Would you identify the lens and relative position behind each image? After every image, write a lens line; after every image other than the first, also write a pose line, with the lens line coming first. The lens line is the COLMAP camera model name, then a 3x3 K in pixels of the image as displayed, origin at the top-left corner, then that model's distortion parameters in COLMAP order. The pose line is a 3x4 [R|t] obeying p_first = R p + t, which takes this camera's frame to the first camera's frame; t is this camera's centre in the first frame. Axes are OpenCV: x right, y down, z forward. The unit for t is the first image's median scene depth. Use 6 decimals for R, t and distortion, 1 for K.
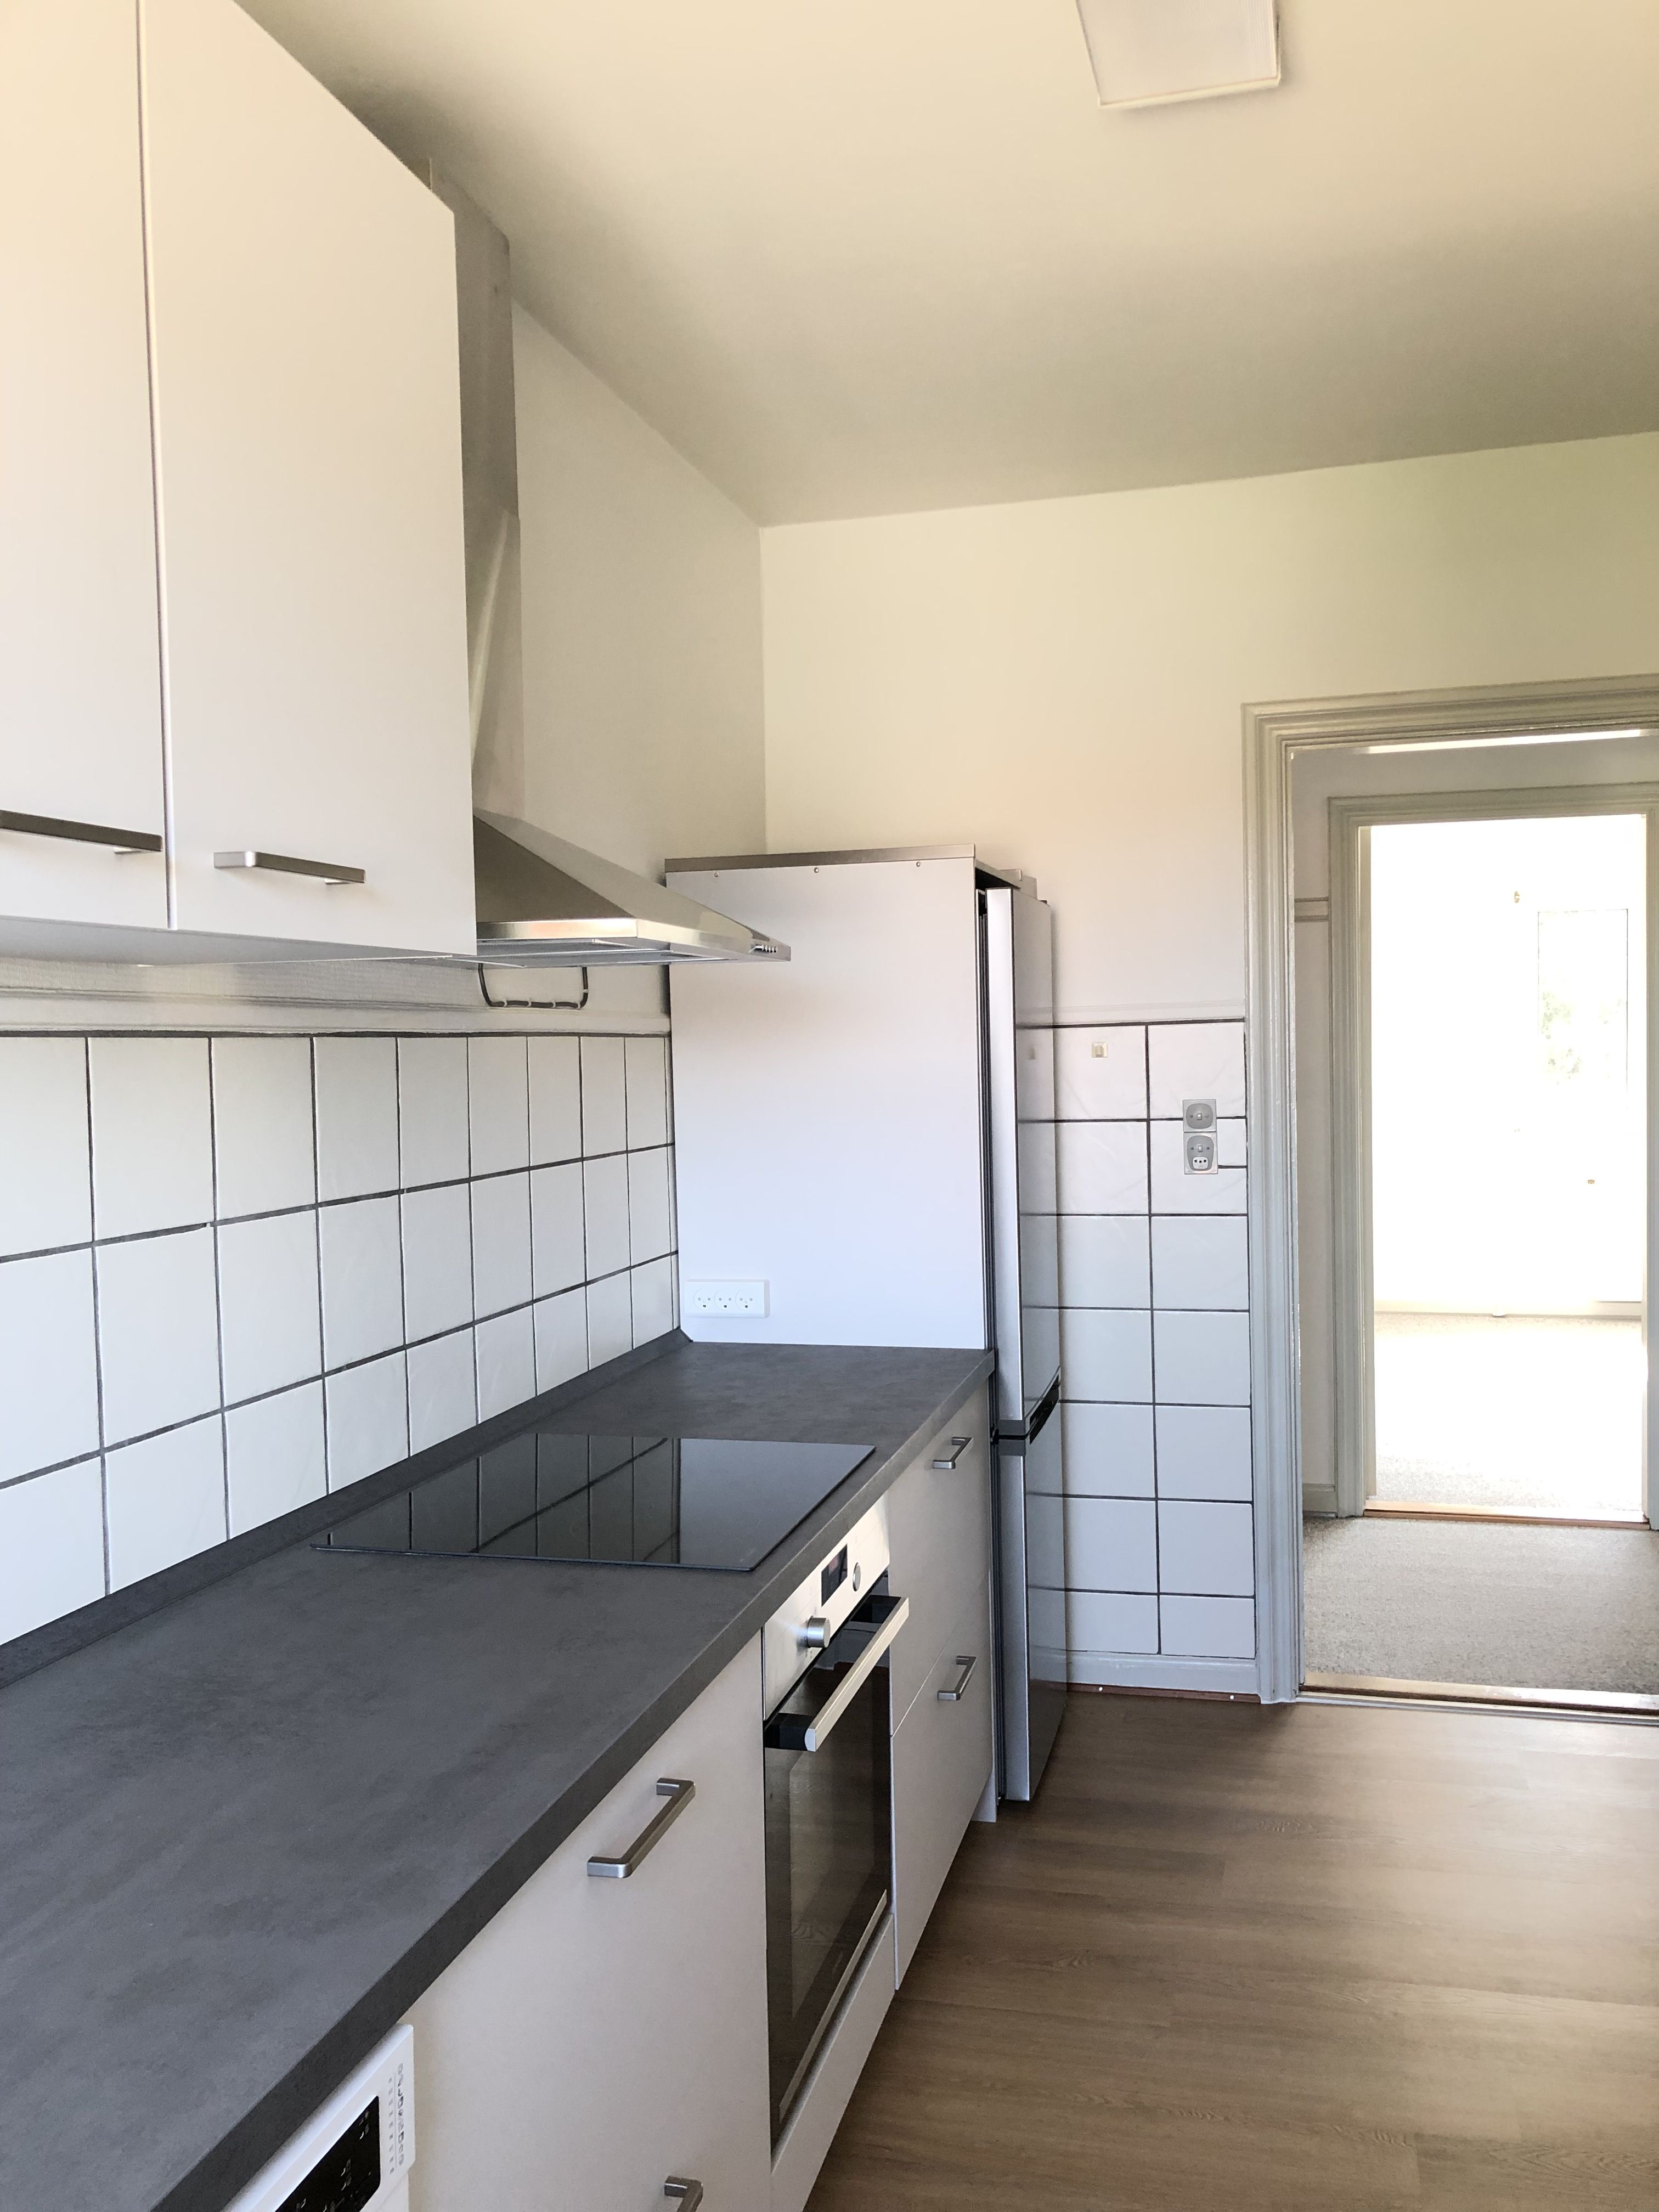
lens RADIAL K [[1826.1, 0, 833.6], [0, 1826.1, 1125.4], [0, 0, 1]] dist [0.044669, 0.004374]
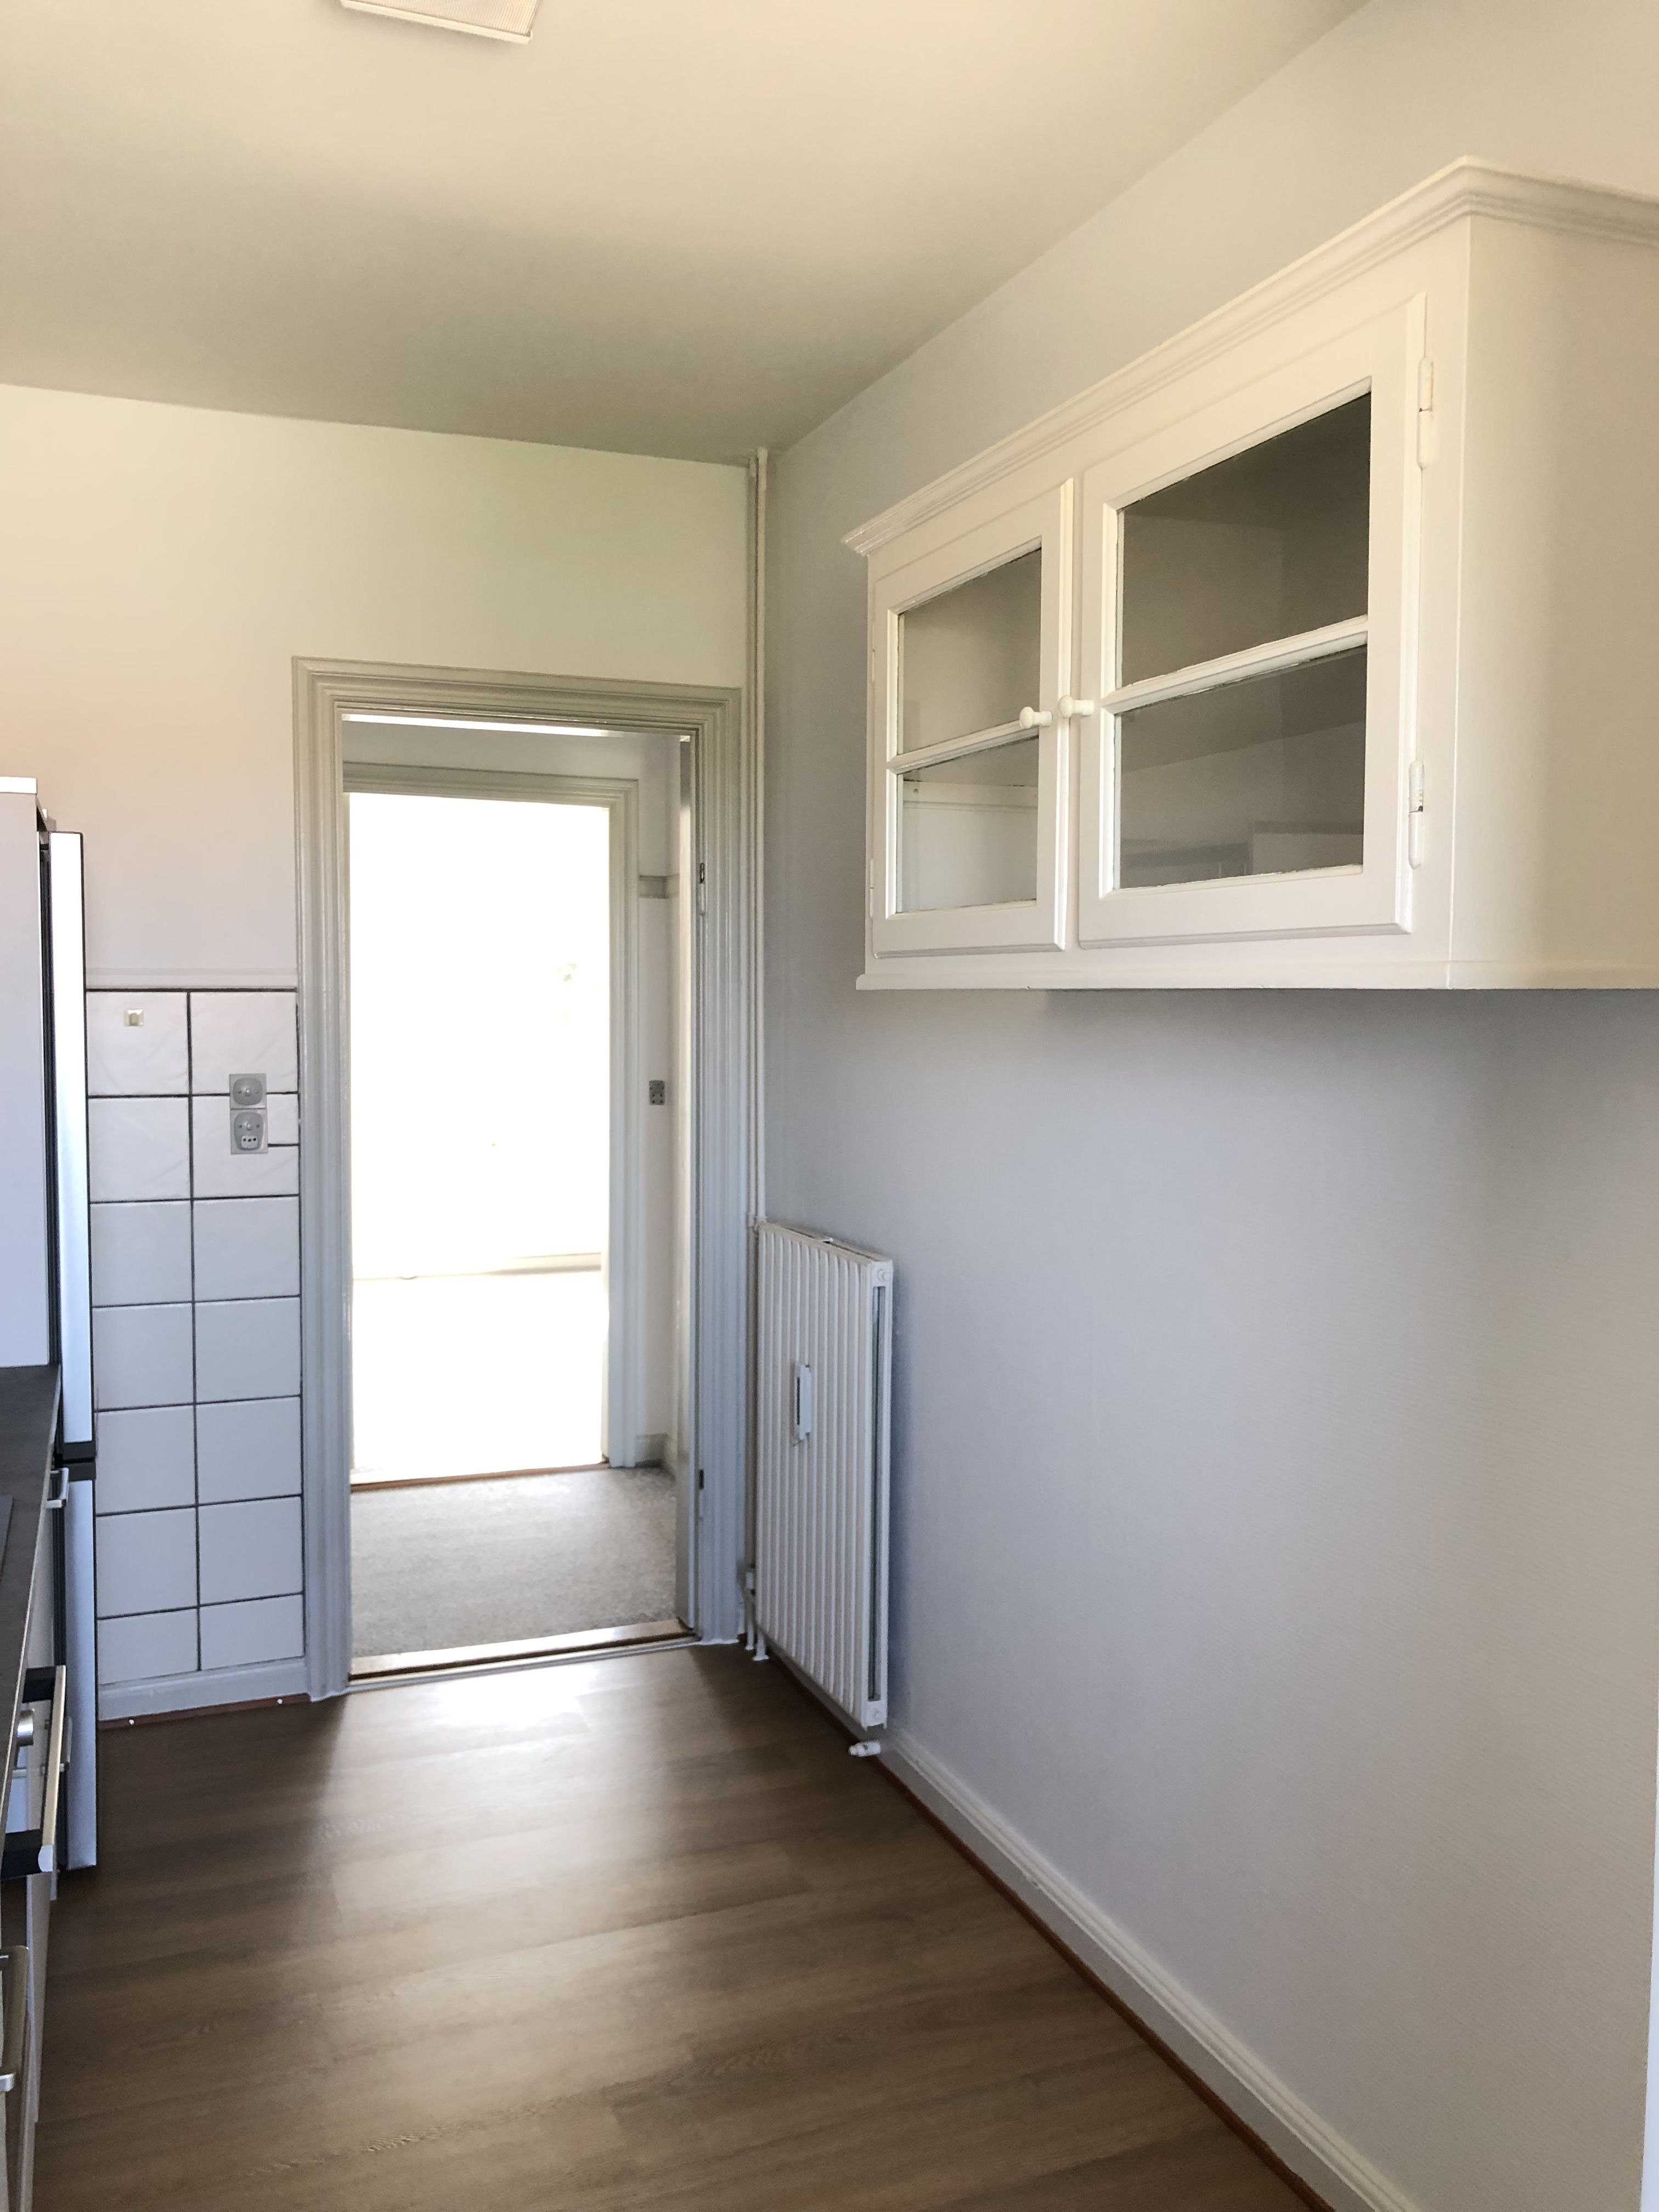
lens RADIAL K [[1831.3, 0, 829.5], [0, 1831.3, 1106.0], [0, 0, 1]] dist [-0.007665, 0.014808]
pose [[0.808382, -0.006934, 0.588617, -0.108772], [0.000544, 0.999939, 0.011032, -0.007694], [-0.588658, -0.008598, 0.808336, 0.068924]]
